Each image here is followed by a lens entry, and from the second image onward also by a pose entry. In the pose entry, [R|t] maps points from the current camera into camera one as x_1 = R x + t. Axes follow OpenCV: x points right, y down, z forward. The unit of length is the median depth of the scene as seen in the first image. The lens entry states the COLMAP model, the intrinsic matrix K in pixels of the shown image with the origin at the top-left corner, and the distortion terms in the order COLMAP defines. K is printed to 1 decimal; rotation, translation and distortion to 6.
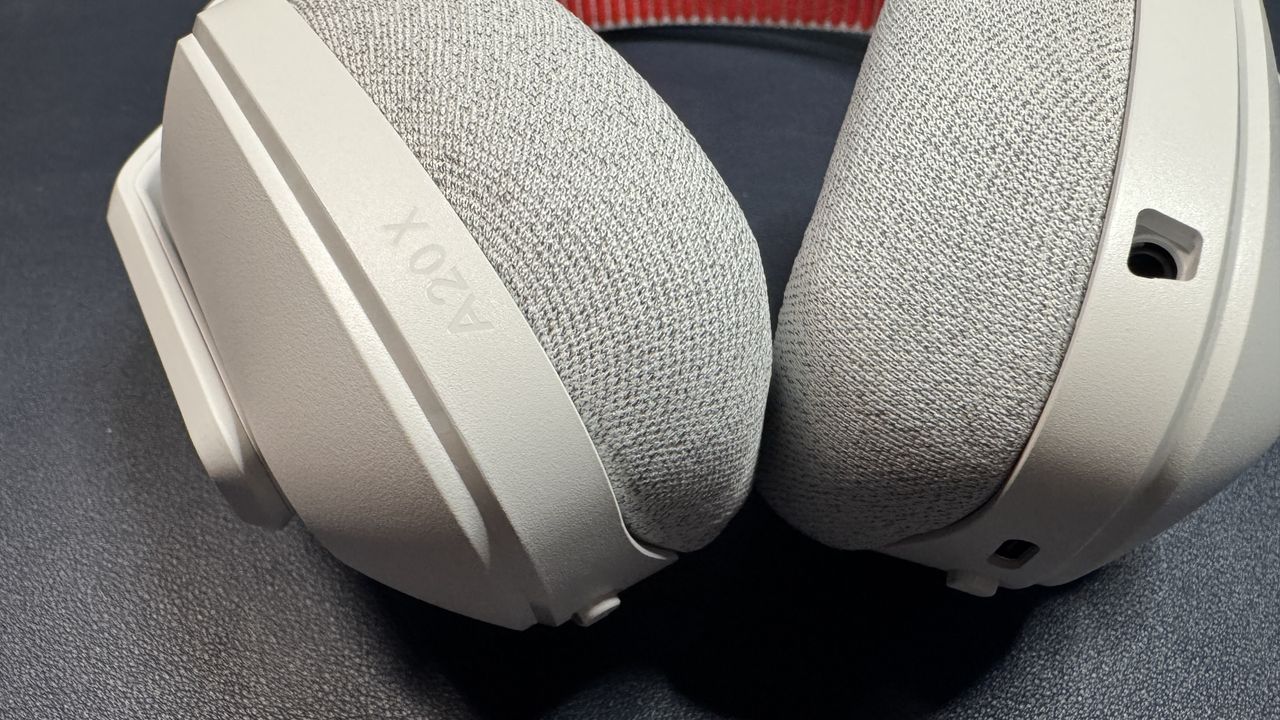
lens RADIAL K [[898.9, 0, 637.4], [0, 898.9, 365.4], [0, 0, 1]] dist [-0.006878, -0.001031]
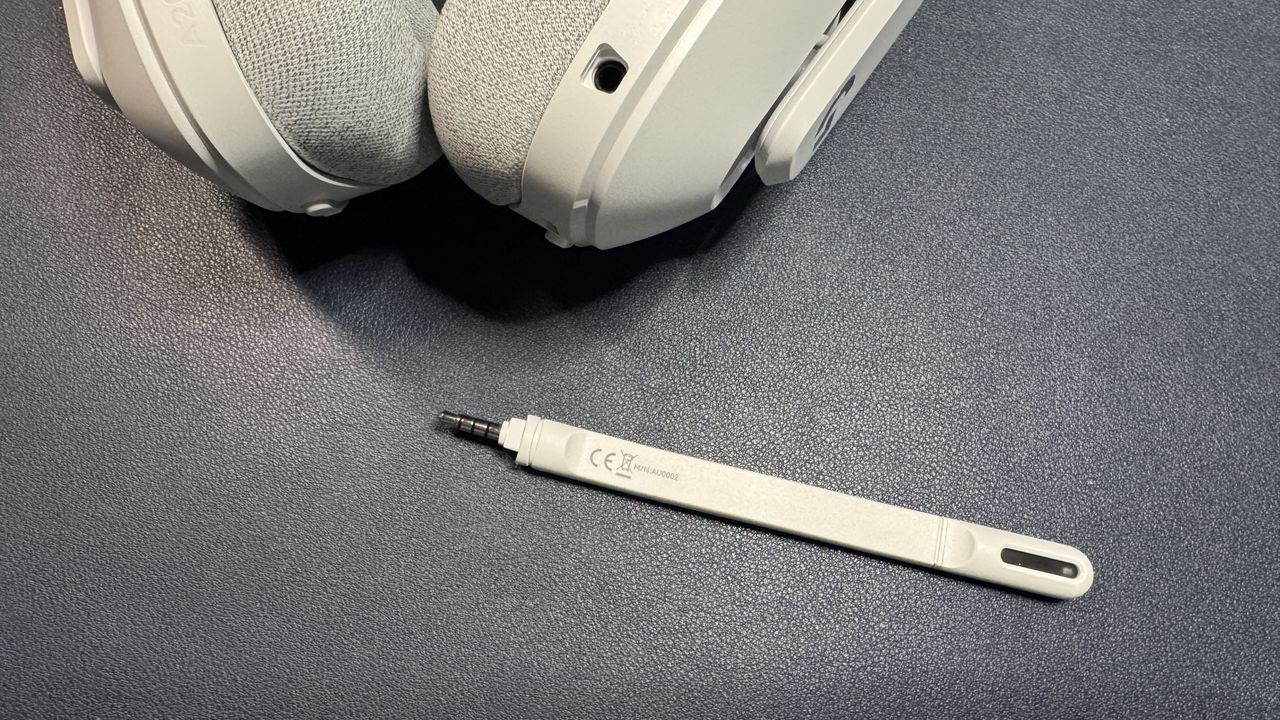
lens RADIAL K [[898.9, 0, 637.4], [0, 898.9, 365.4], [0, 0, 1]] dist [-0.006878, -0.001031]
pose [[0.979462, 0.201630, 0.000613, 0.763548], [-0.182744, 0.886427, 0.425266, -0.372114], [0.085203, -0.416643, 0.905068, -0.758955]]
